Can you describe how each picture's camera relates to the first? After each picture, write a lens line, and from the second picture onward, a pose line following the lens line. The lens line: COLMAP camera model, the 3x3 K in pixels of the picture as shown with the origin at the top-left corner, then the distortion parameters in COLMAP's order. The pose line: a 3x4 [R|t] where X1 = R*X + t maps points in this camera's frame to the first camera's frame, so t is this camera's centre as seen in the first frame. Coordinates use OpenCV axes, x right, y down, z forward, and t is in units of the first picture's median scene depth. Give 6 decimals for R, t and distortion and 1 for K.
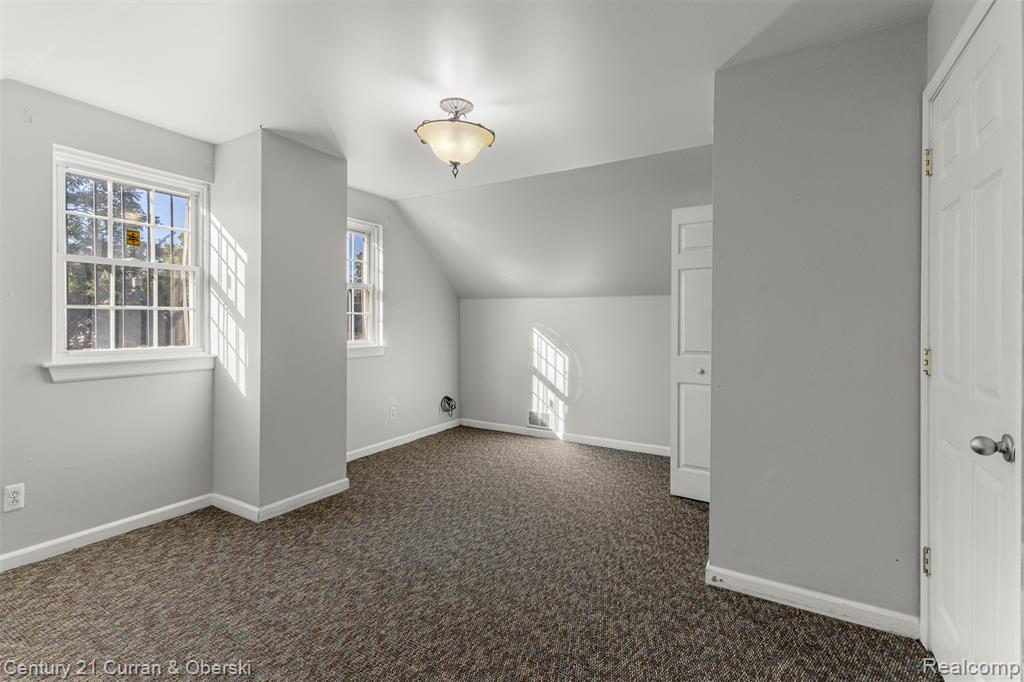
lens RADIAL K [[466.2, 0, 509.2], [0, 466.2, 321.5], [0, 0, 1]] dist [0.004151, 0.000391]
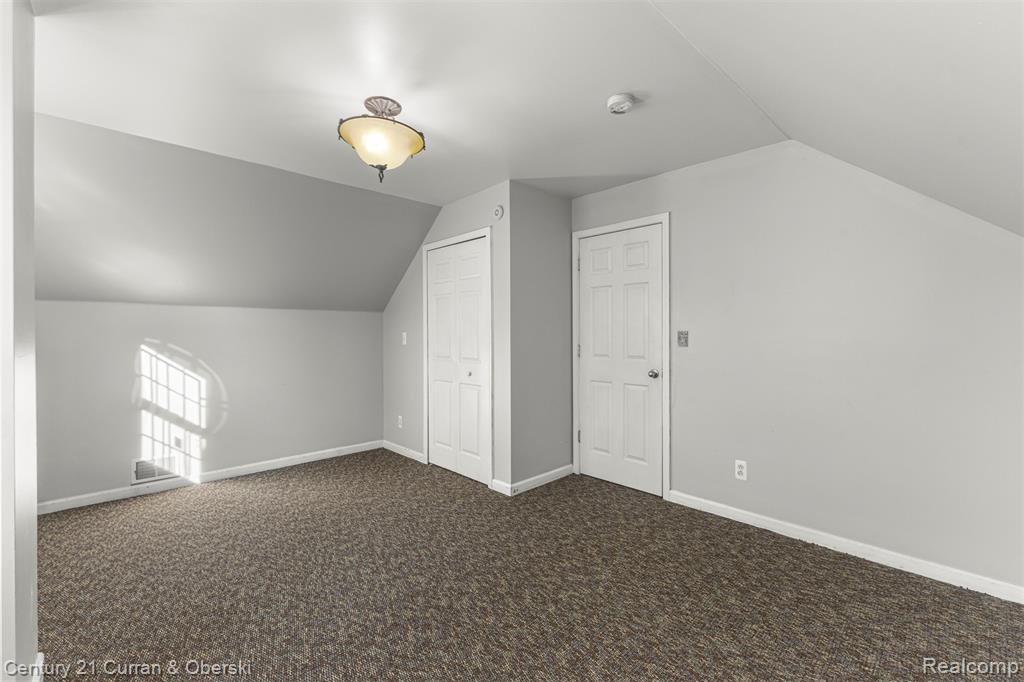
lens RADIAL K [[443.9, 0, 514.0], [0, 443.9, 338.9], [0, 0, 1]] dist [0.014723, -0.005527]
pose [[0.253908, -0.018494, 0.967052, -0.512965], [0.004785, 0.999829, 0.017864, -0.005911], [-0.967217, 0.000092, 0.253953, 0.291478]]
